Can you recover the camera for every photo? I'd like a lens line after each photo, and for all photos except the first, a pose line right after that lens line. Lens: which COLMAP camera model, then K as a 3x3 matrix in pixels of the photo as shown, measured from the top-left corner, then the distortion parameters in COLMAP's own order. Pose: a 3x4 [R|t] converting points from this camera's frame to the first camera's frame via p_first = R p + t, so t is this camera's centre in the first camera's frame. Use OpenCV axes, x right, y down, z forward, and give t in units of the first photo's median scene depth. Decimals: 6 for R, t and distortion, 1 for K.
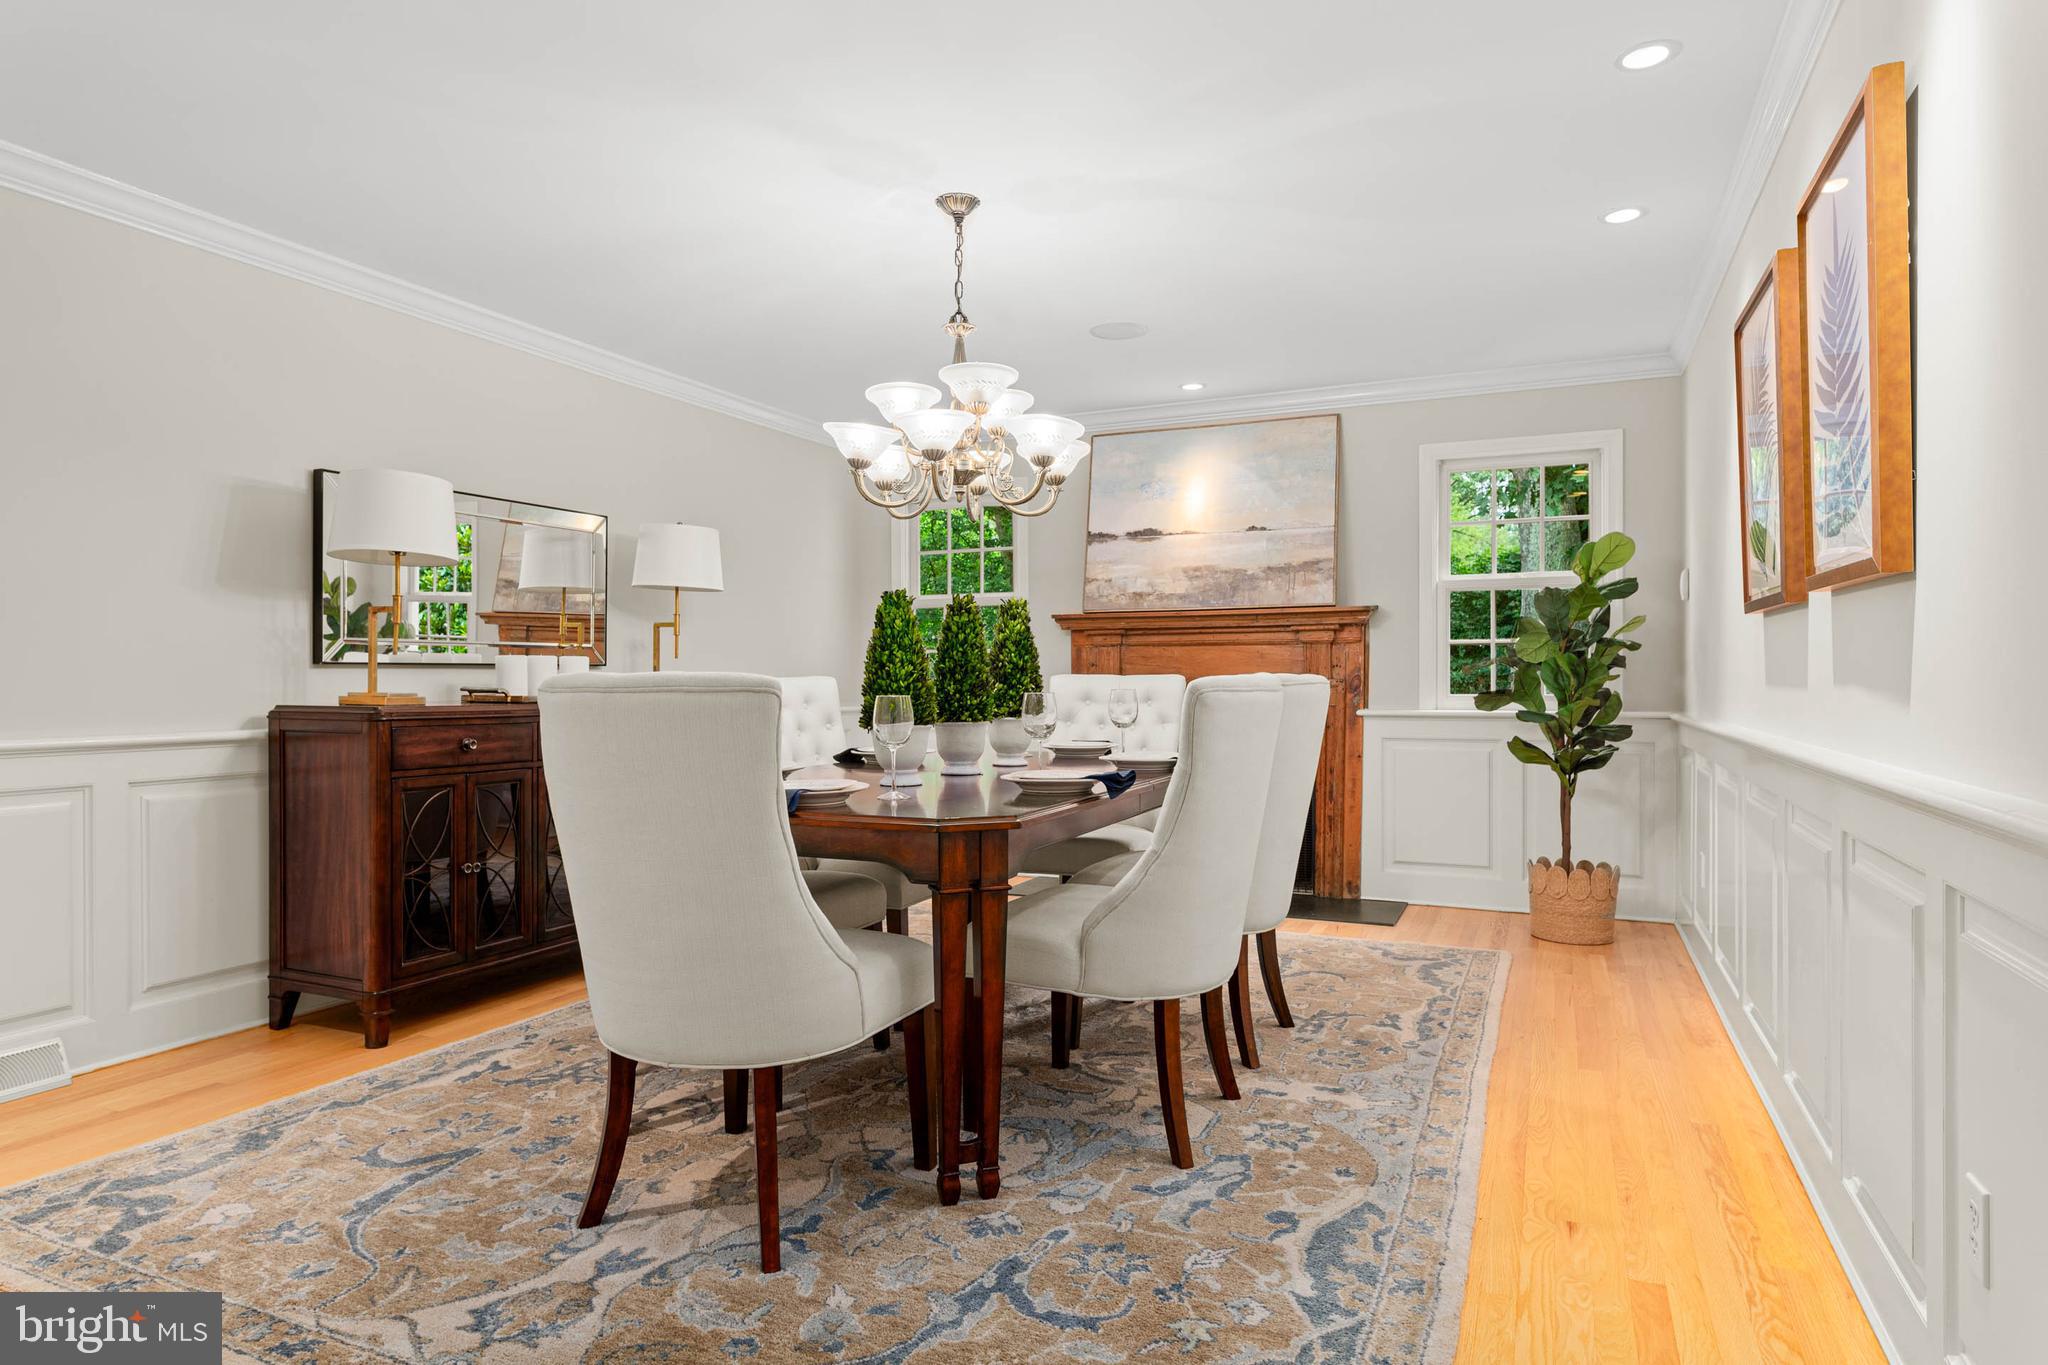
lens RADIAL K [[1176.5, 0, 1020.2], [0, 1176.5, 681.2], [0, 0, 1]] dist [-0.009379, -0.000404]
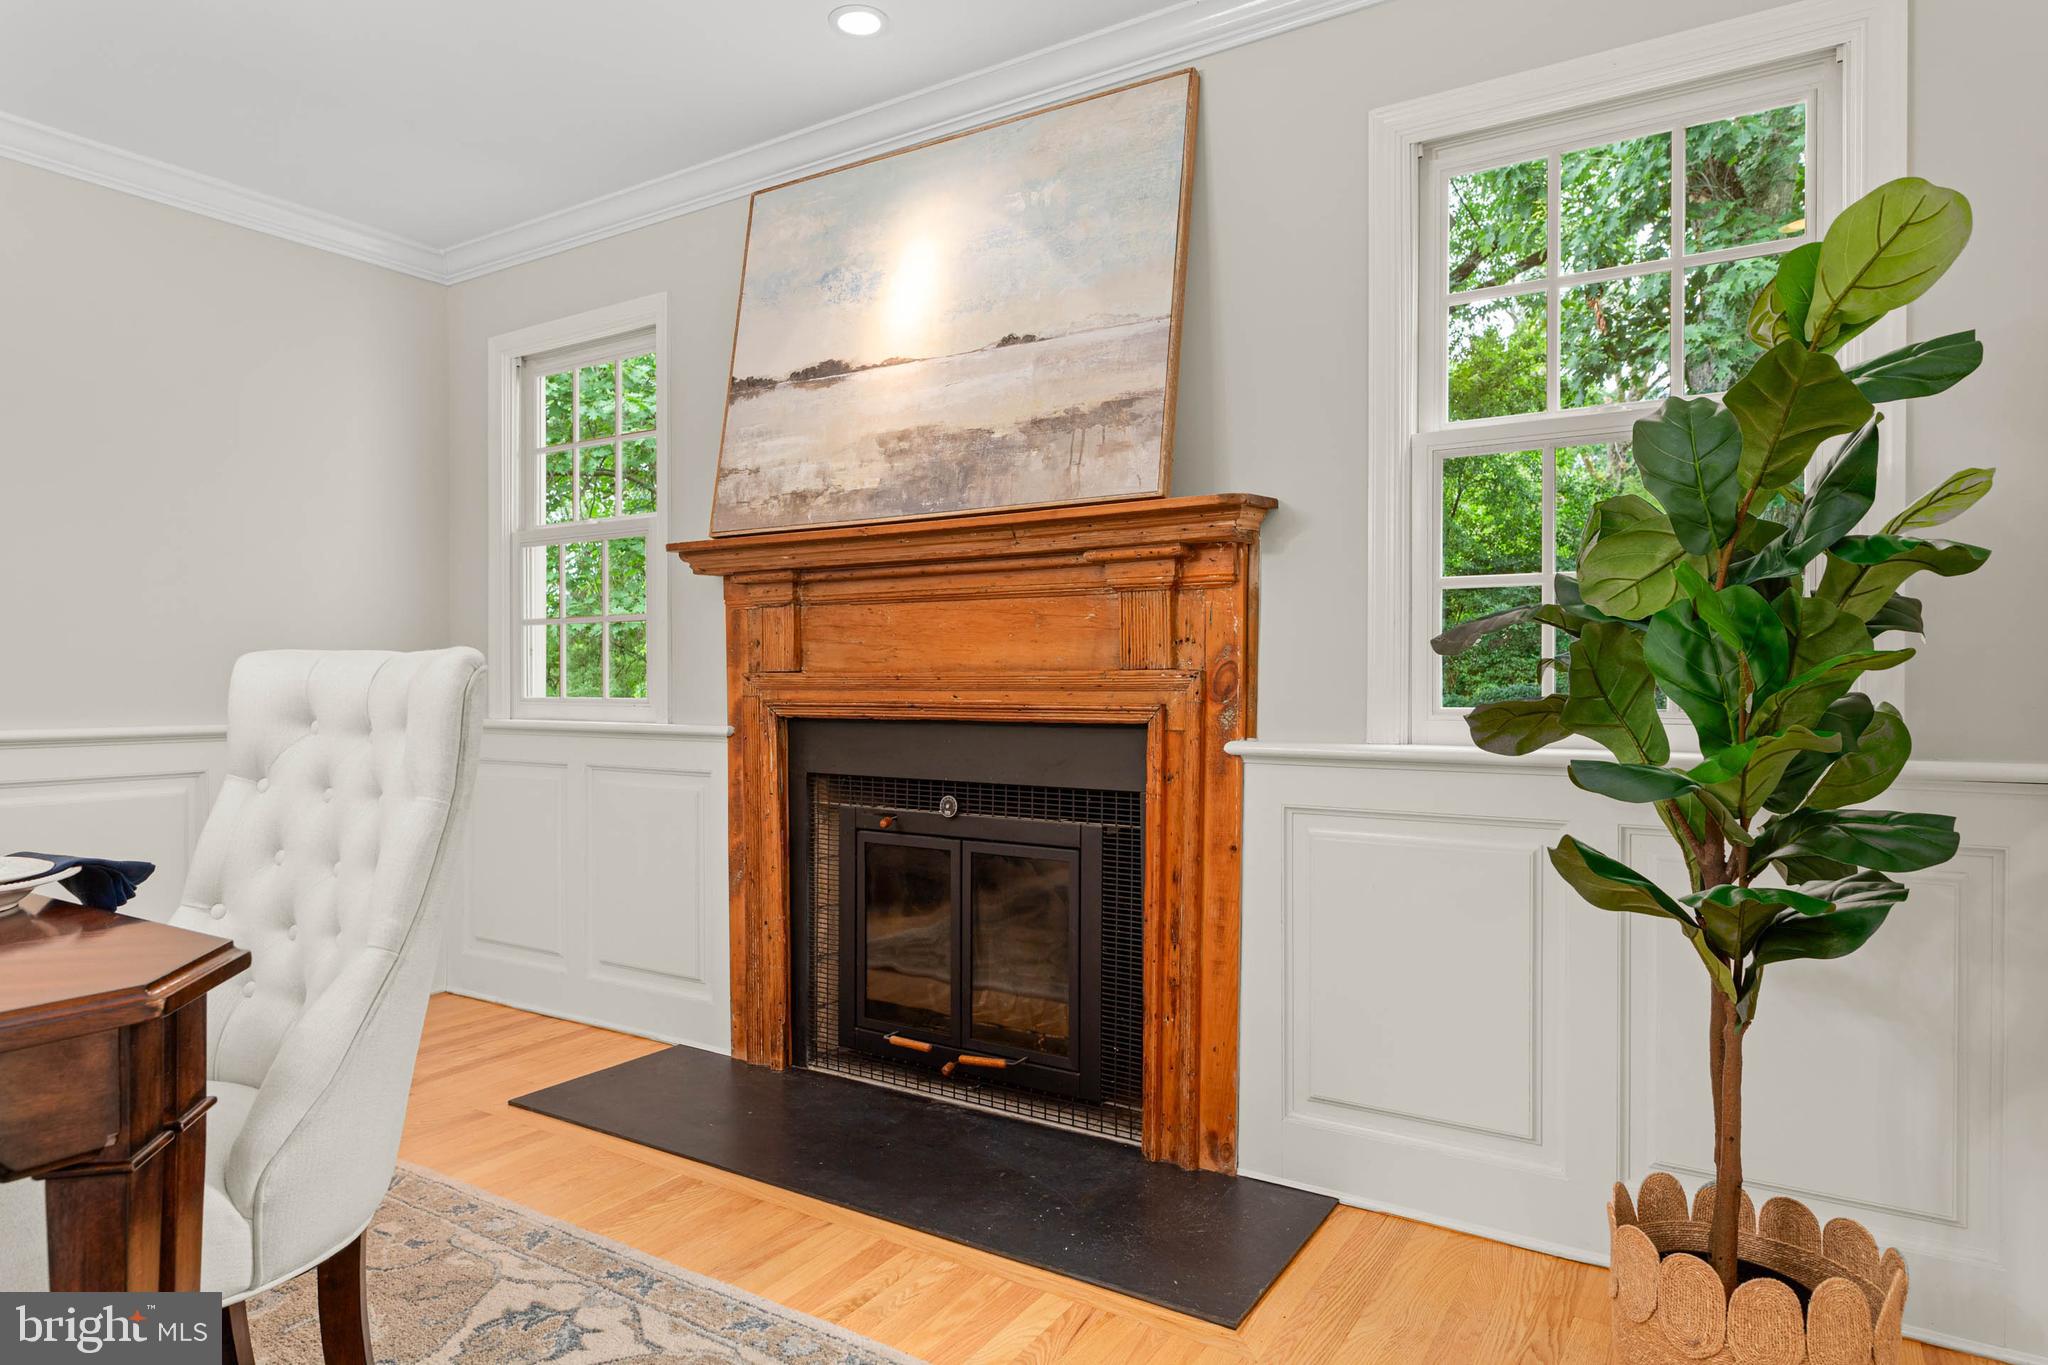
lens RADIAL K [[1176.5, 0, 1028.0], [0, 1176.5, 681.0], [0, 0, 1]] dist [-0.009379, -0.000404]
pose [[0.990880, 0.002949, -0.134713, 0.272277], [-0.003059, 0.999995, -0.000611, 0.002653], [0.134711, 0.001017, 0.990884, 0.561021]]
